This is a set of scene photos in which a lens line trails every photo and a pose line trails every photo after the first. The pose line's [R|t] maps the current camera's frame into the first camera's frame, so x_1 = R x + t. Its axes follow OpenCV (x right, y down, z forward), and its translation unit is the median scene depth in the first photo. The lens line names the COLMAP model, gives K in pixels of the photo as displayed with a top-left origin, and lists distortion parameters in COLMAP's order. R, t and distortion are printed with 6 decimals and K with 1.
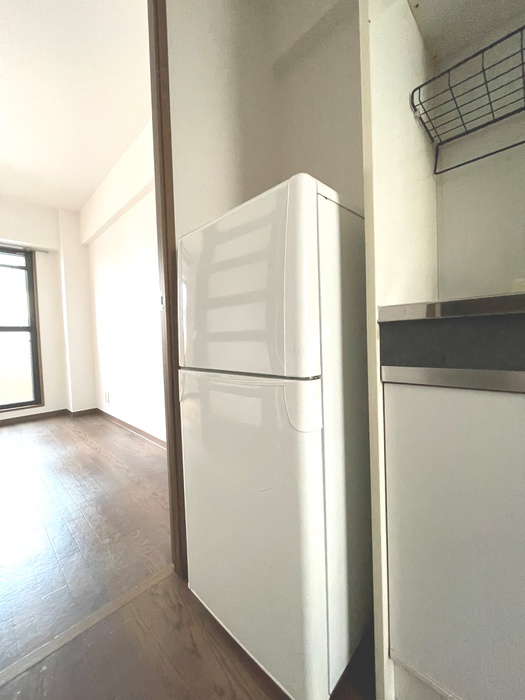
lens RADIAL K [[284.2, 0, 262.3], [0, 284.2, 345.9], [0, 0, 1]] dist [-0.004539, 0.000696]
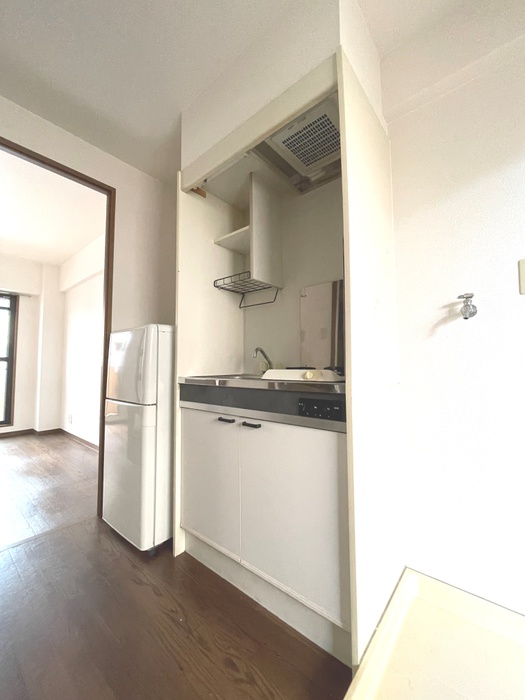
lens RADIAL K [[284.2, 0, 264.3], [0, 284.2, 349.3], [0, 0, 1]] dist [-0.004539, 0.000696]
pose [[0.996345, 0.039278, 0.075851, 0.204174], [-0.032478, 0.995512, -0.088888, -0.038824], [-0.079002, 0.086100, 0.993149, -0.340474]]
